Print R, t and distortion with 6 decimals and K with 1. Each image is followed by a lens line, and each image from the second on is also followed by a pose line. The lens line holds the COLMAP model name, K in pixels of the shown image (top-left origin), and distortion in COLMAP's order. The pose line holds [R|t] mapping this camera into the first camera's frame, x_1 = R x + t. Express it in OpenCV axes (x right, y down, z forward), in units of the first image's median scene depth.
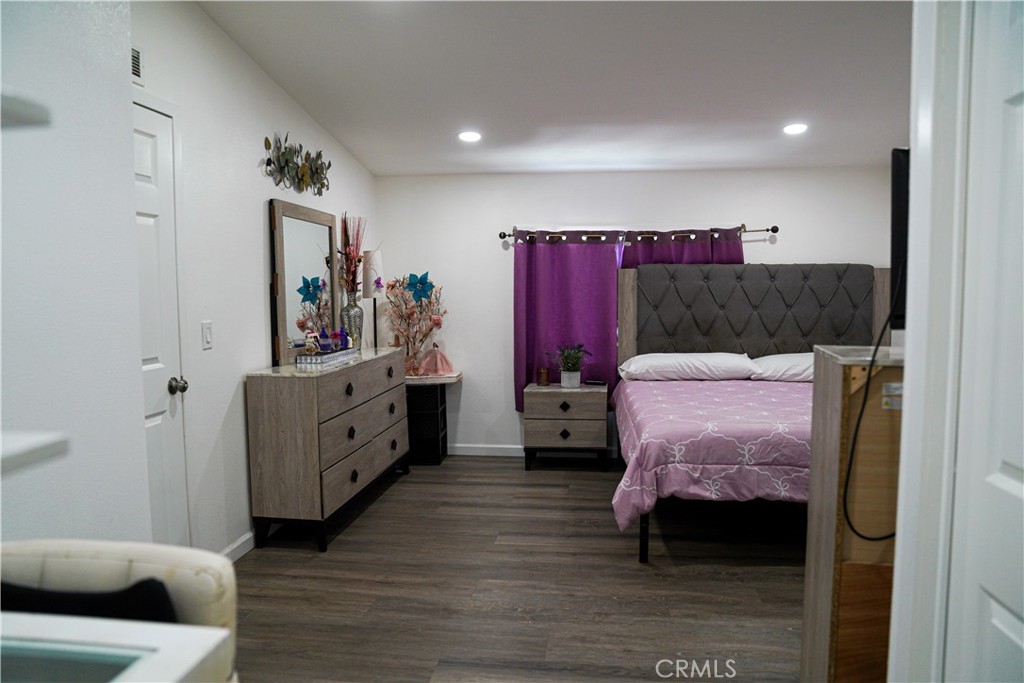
lens RADIAL K [[718.5, 0, 507.9], [0, 718.5, 348.9], [0, 0, 1]] dist [-0.133529, 0.101130]
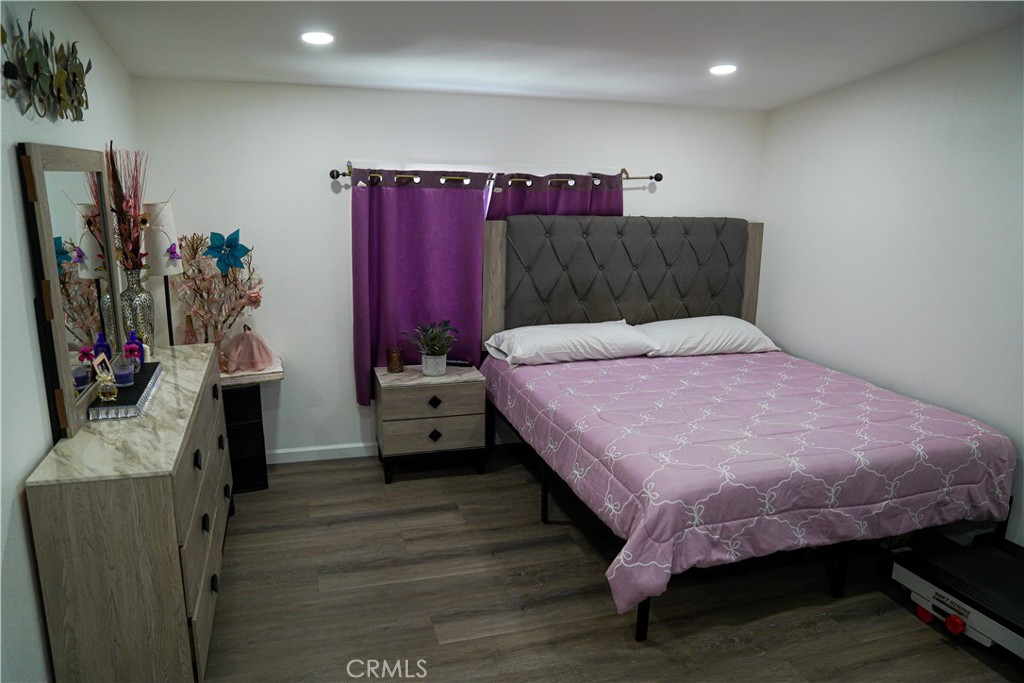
lens RADIAL K [[718.5, 0, 507.9], [0, 718.5, 348.9], [0, 0, 1]] dist [-0.133529, 0.101130]
pose [[0.909026, -0.072727, 0.410344, -0.164091], [0.006328, 0.986950, 0.160904, -0.102031], [-0.416691, -0.143669, 0.897624, 0.259061]]
